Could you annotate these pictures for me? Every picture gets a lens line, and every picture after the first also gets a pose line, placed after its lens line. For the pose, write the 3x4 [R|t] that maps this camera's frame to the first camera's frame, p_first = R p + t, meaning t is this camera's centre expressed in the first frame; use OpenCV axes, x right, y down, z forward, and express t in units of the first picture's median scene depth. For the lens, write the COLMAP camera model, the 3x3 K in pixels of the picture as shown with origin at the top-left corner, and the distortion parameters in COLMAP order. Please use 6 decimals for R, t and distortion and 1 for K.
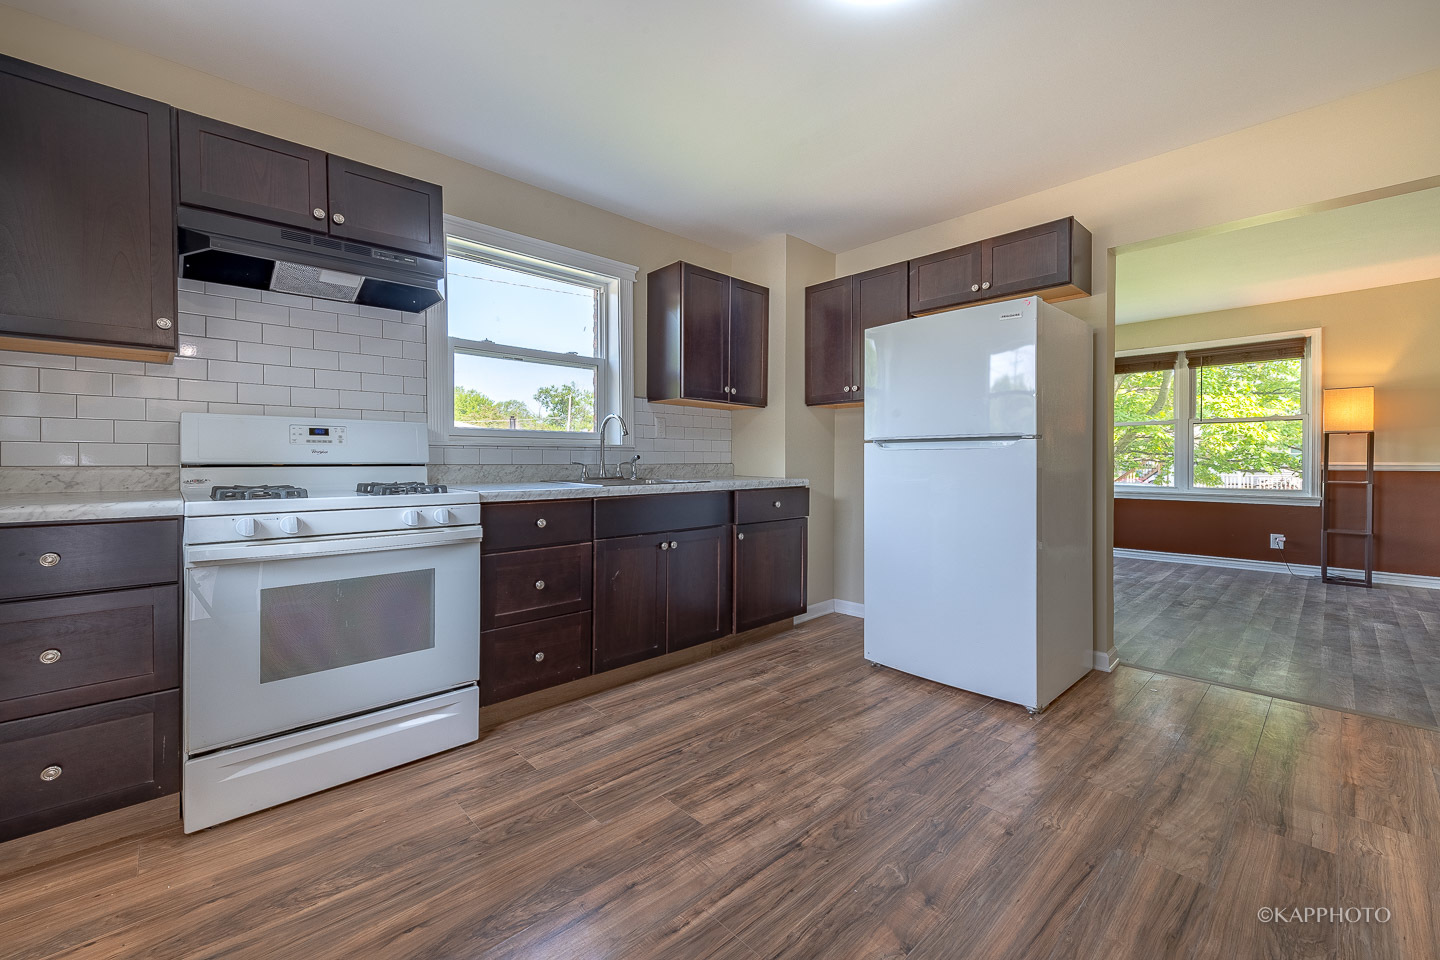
lens RADIAL K [[595.2, 0, 726.8], [0, 595.2, 466.5], [0, 0, 1]] dist [0.019619, -0.006363]
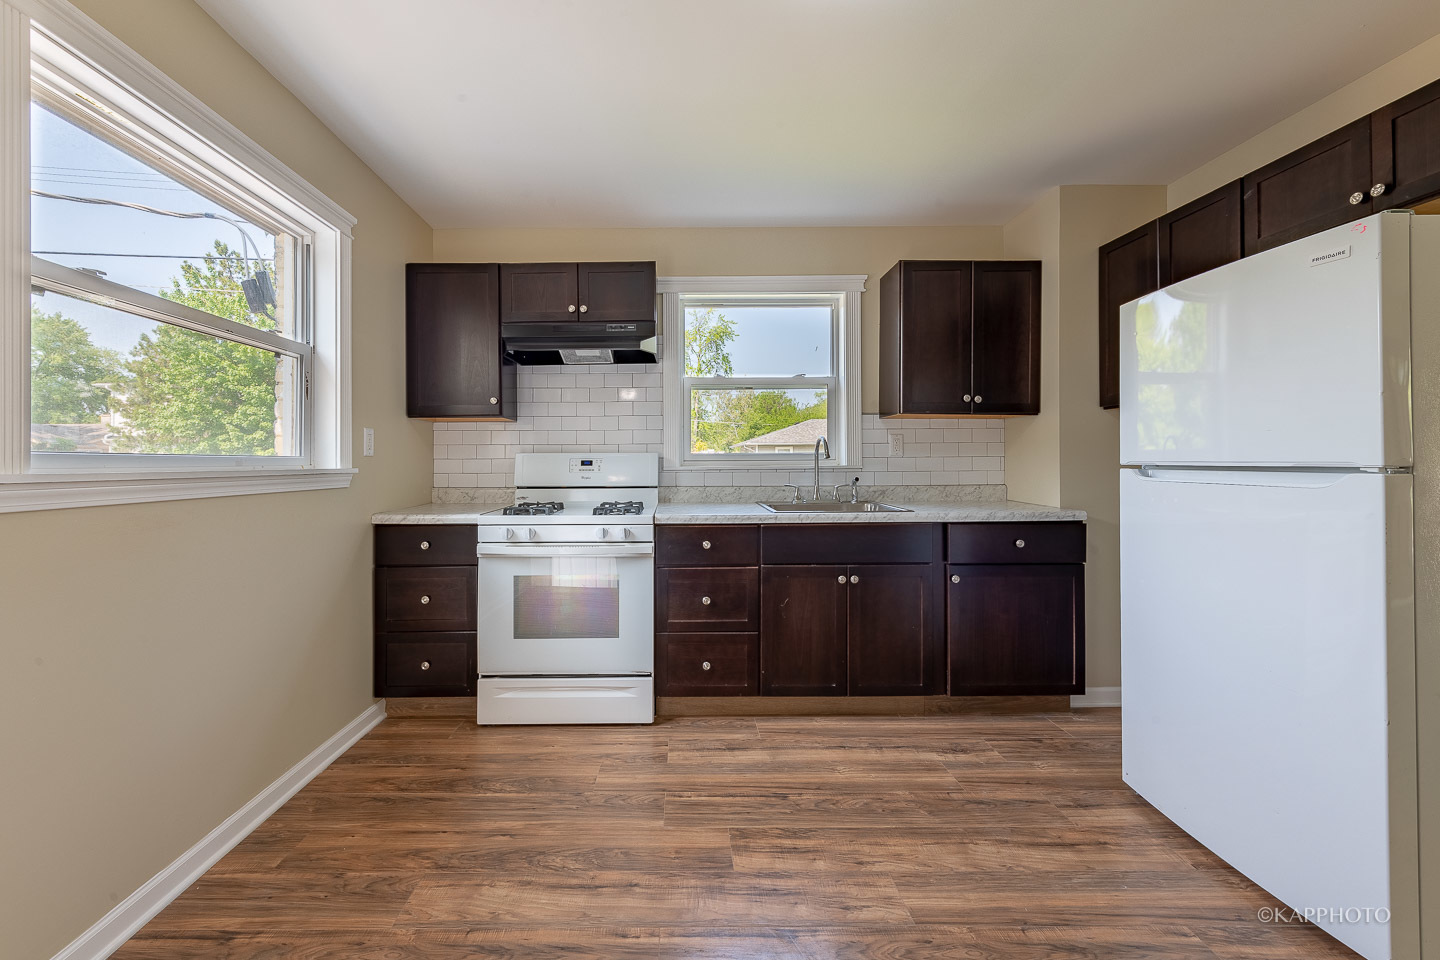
lens RADIAL K [[604.2, 0, 641.7], [0, 604.2, 458.5], [0, 0, 1]] dist [0.023852, -0.007283]
pose [[0.708942, -0.012588, -0.705154, 0.420825], [0.002869, 0.999884, -0.014965, -0.052030], [0.705261, 0.008587, 0.708896, 0.121990]]
